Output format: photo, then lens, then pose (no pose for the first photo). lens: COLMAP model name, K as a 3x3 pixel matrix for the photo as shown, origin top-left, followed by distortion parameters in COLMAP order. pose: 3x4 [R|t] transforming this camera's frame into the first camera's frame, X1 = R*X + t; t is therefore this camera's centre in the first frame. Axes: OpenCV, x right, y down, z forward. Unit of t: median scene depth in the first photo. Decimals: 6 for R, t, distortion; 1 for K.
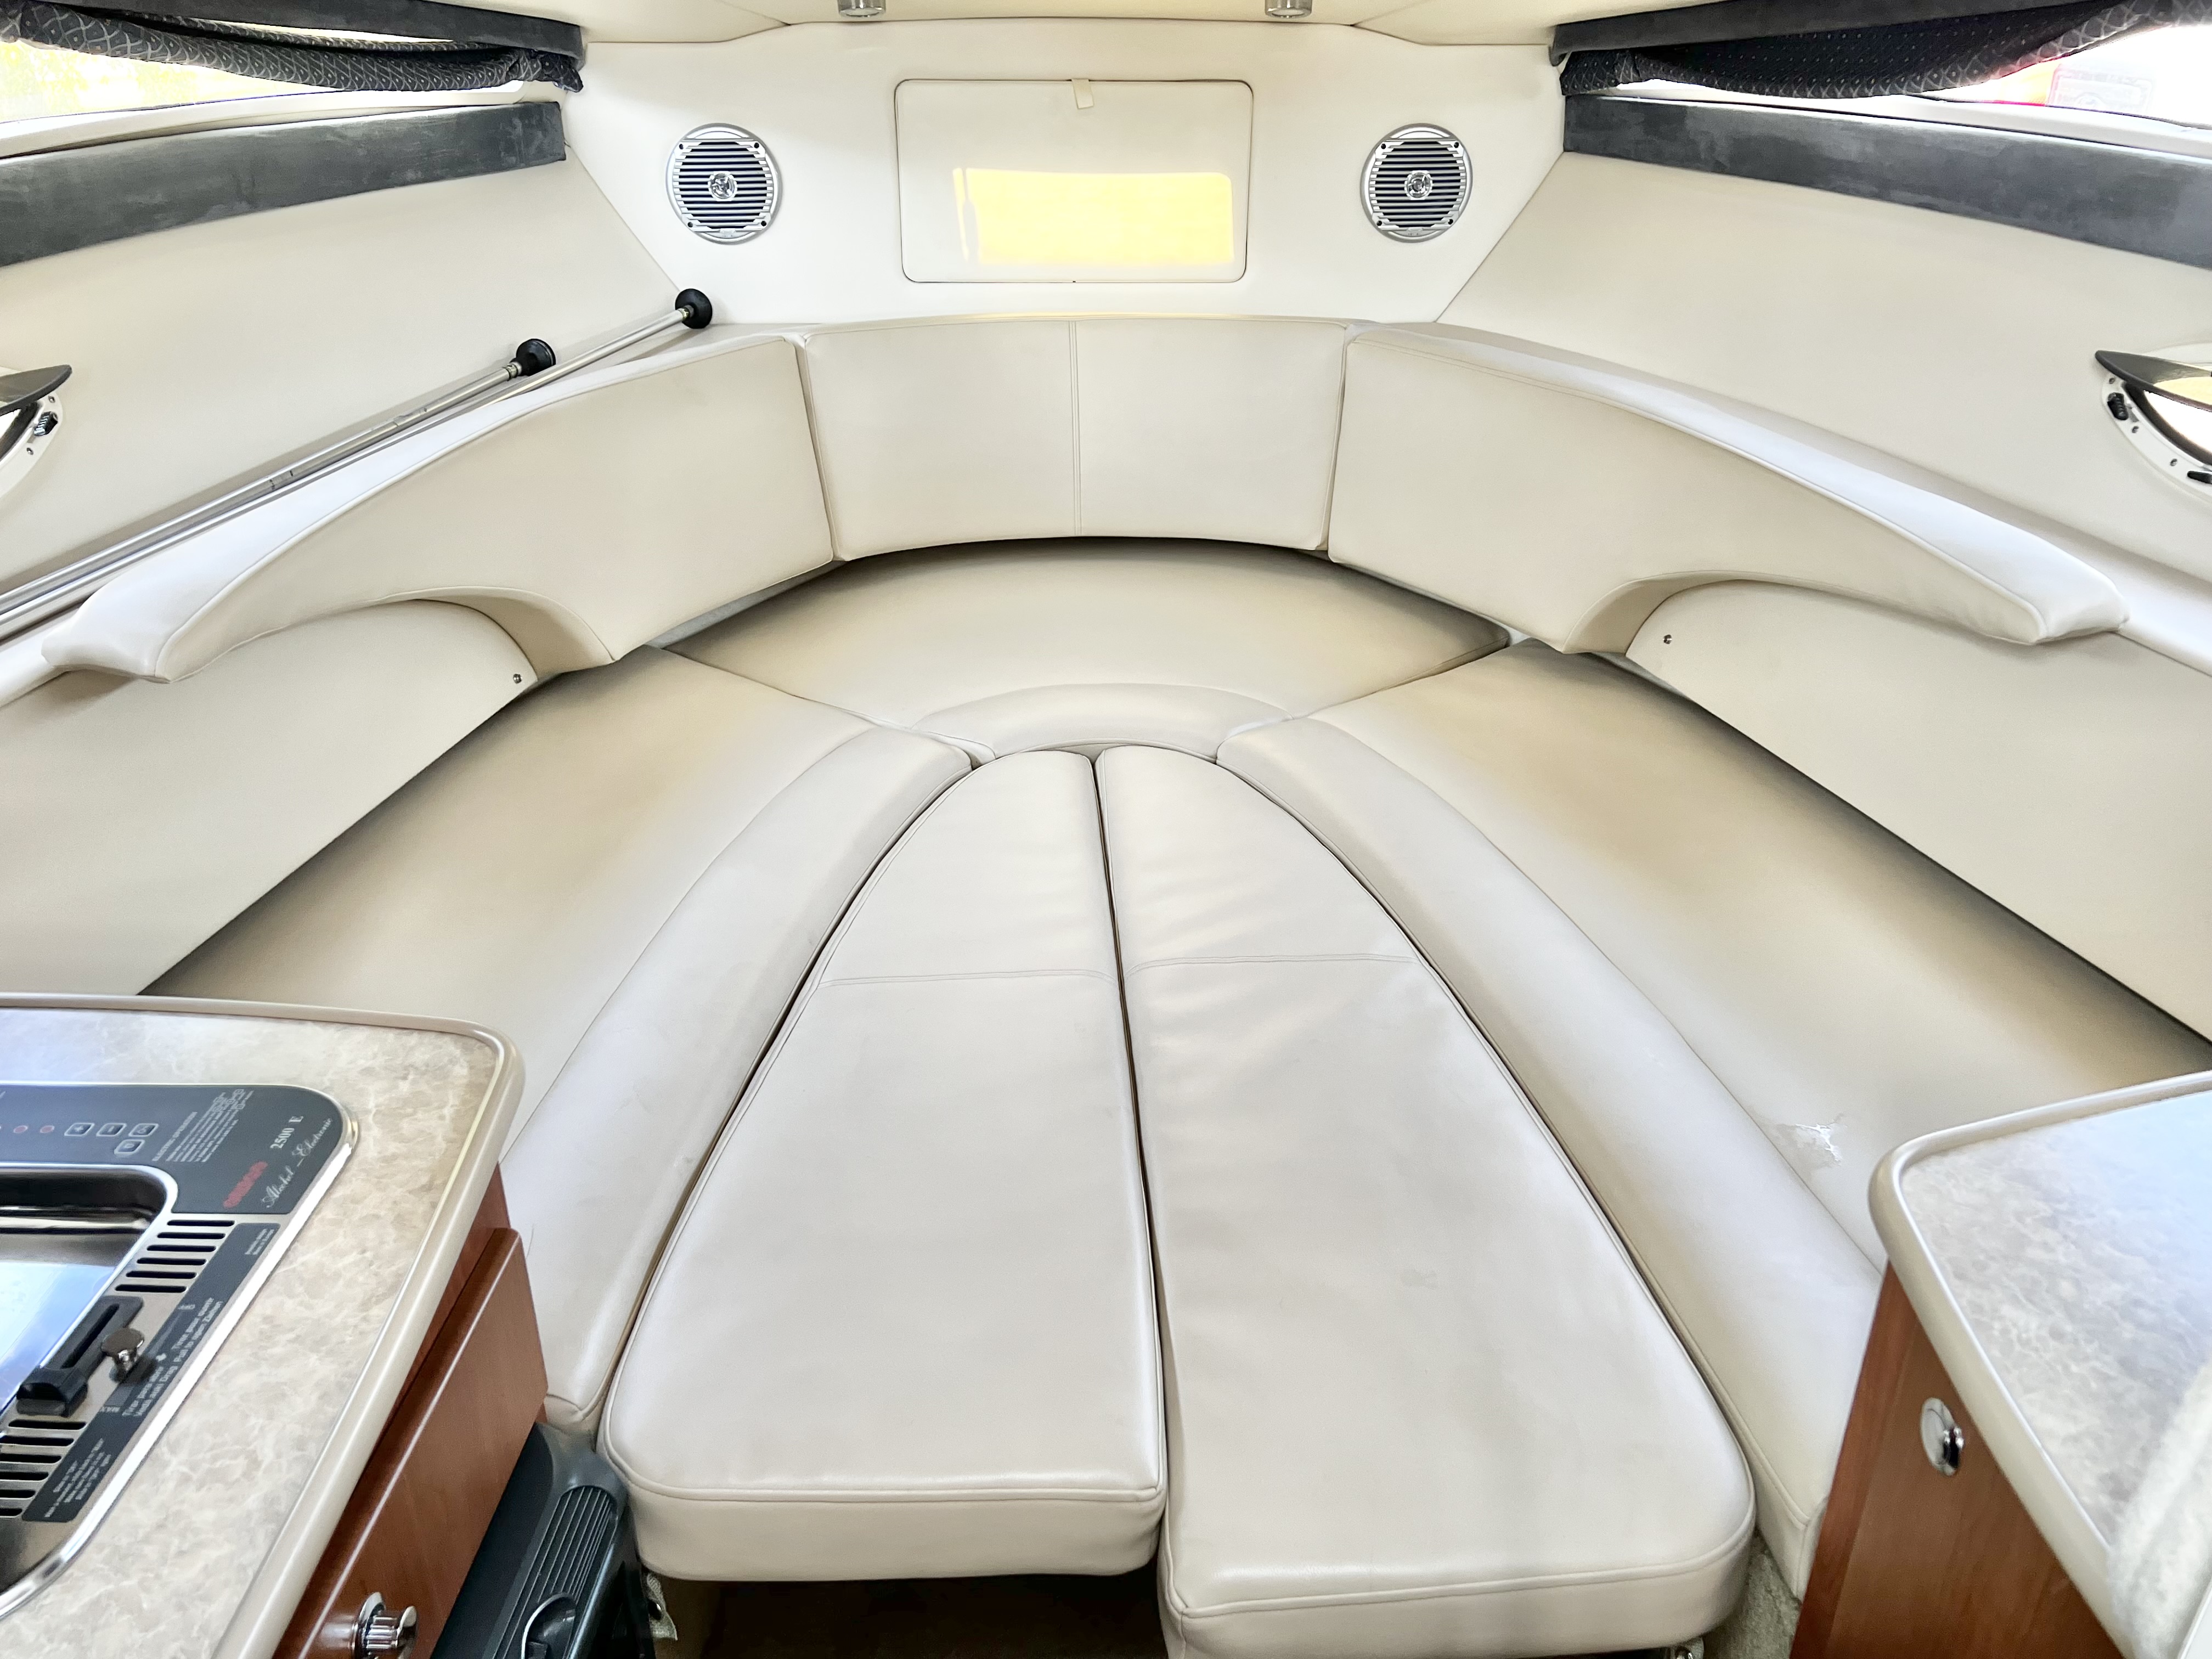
lens RADIAL K [[1739.2, 0, 1108.3], [0, 1739.2, 836.0], [0, 0, 1]] dist [0.028454, -0.029986]
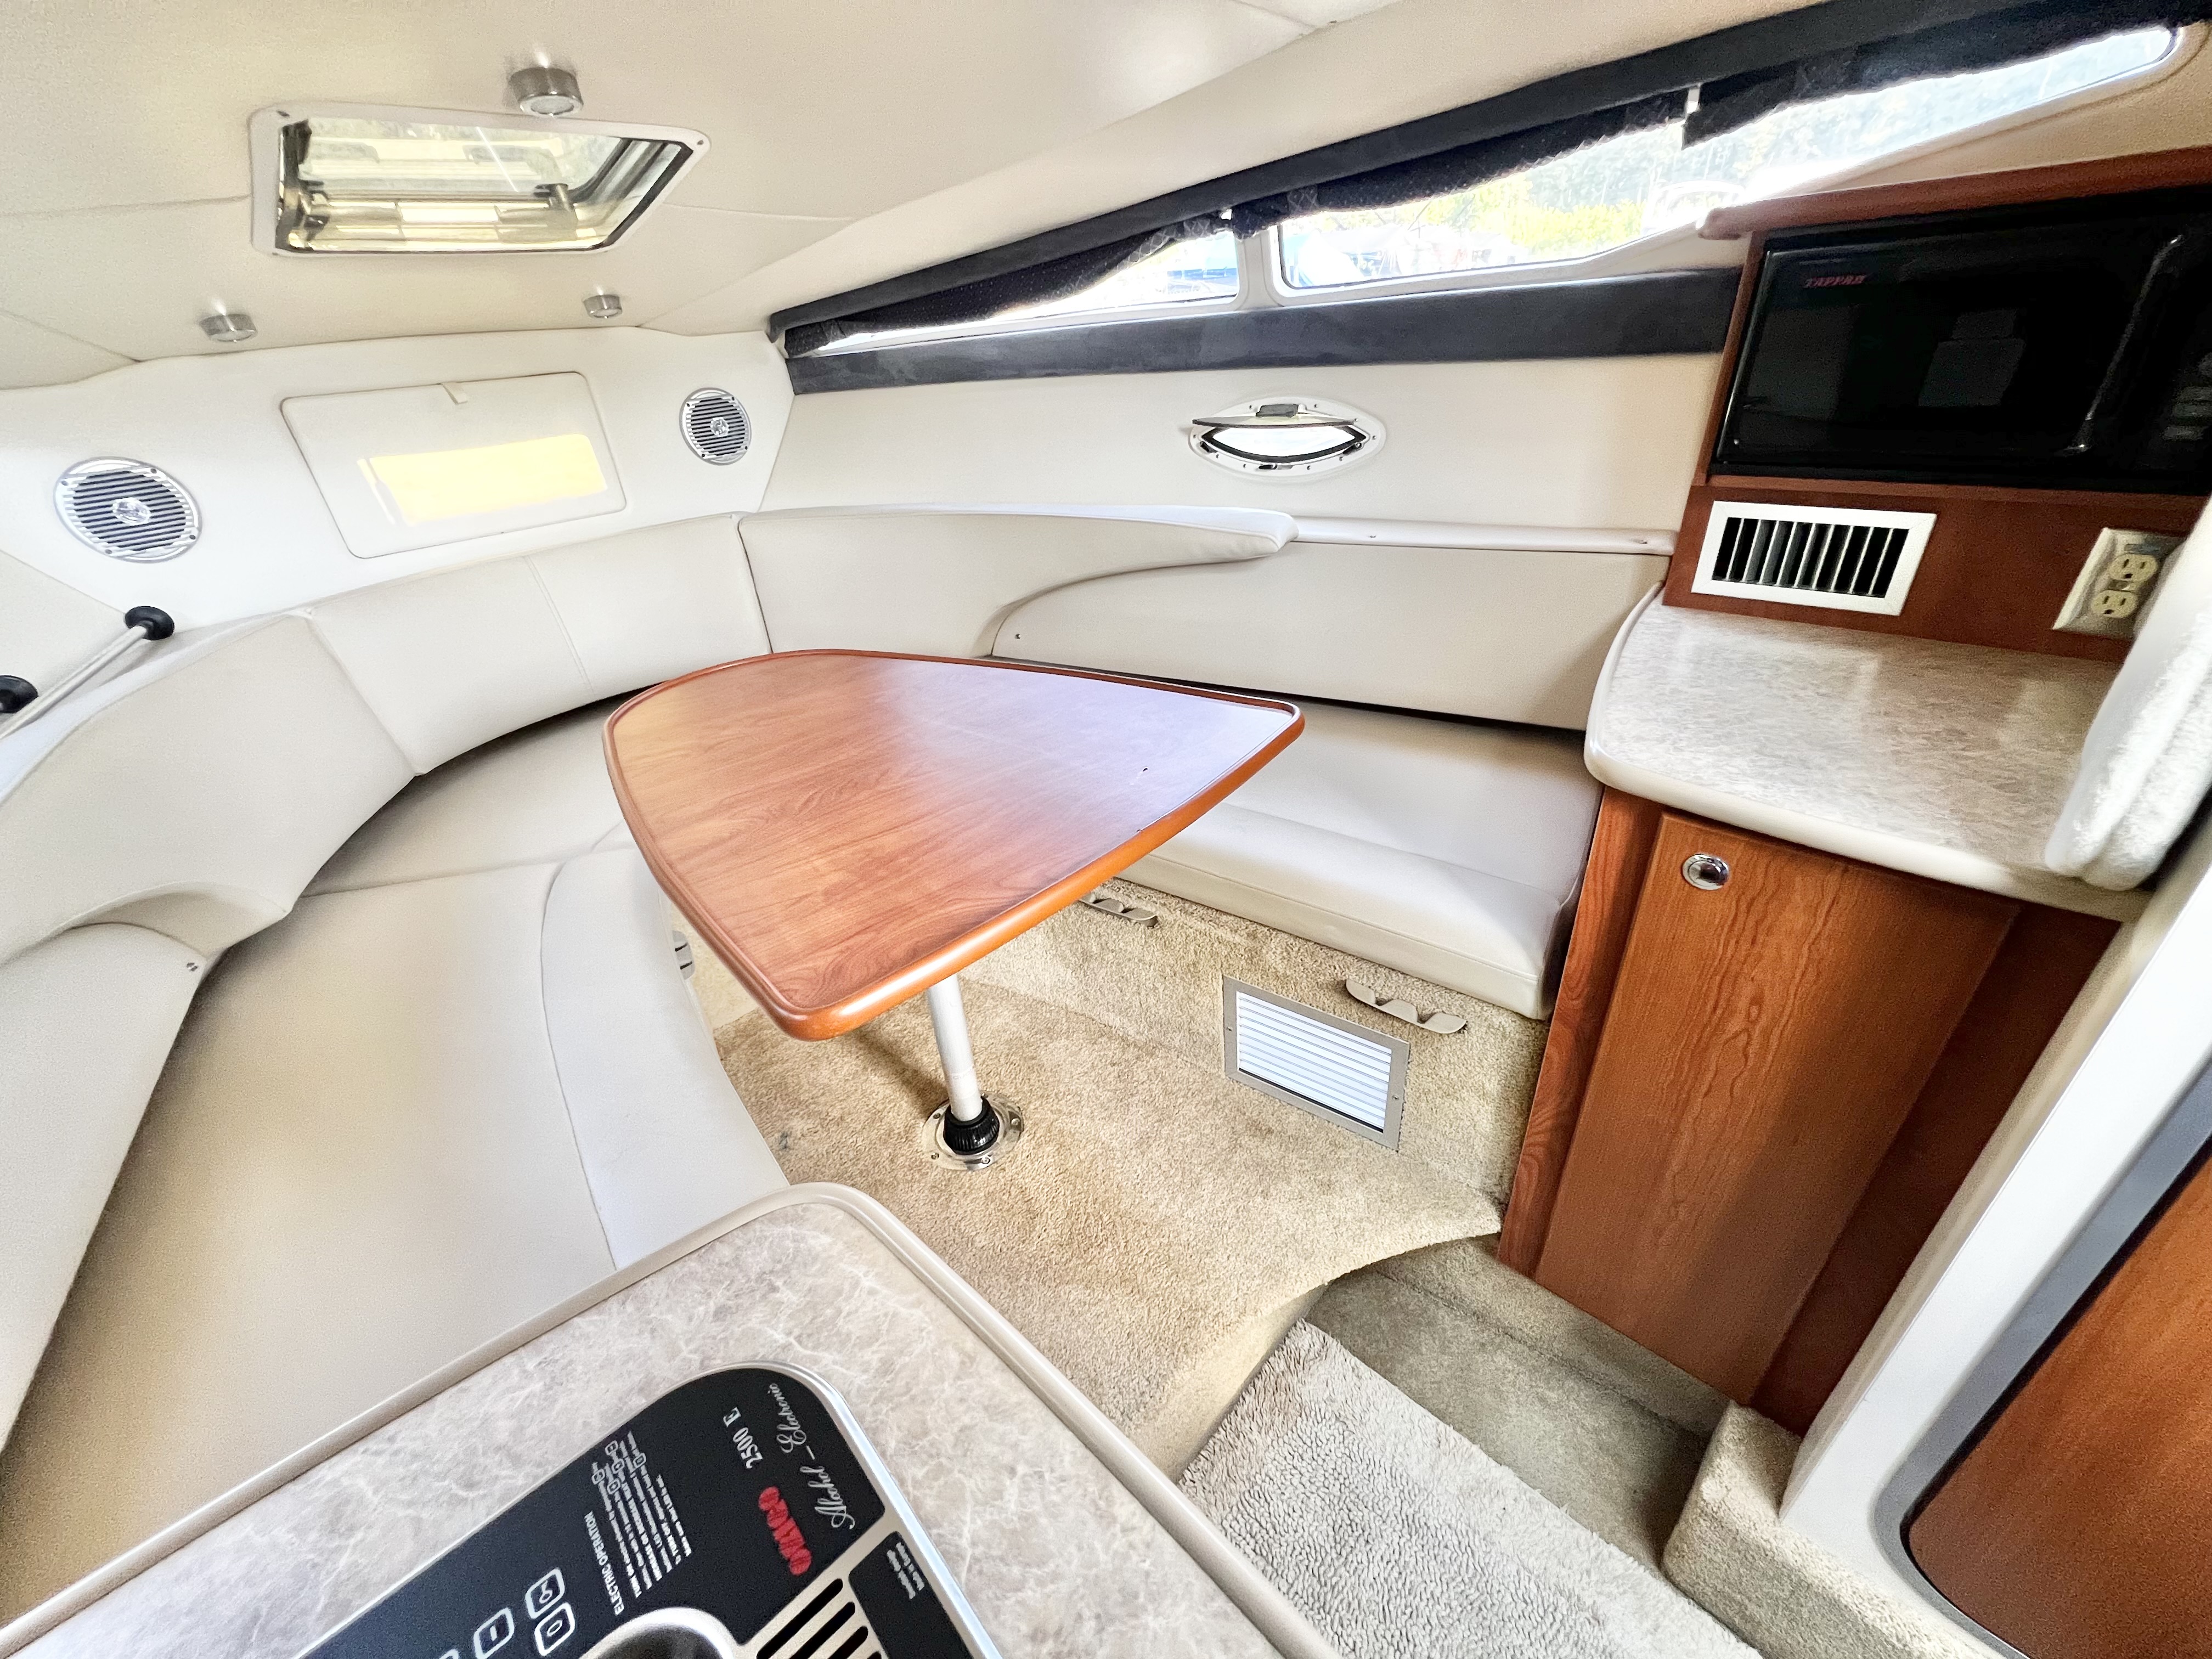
lens RADIAL K [[883.1, 0, 1090.6], [0, 883.1, 830.5], [0, 0, 1]] dist [-0.002925, 0.000462]
pose [[0.725862, -0.395151, 0.563010, -0.217582], [0.382606, 0.912155, 0.146923, -0.036930], [-0.571609, 0.108765, 0.813285, 0.255635]]
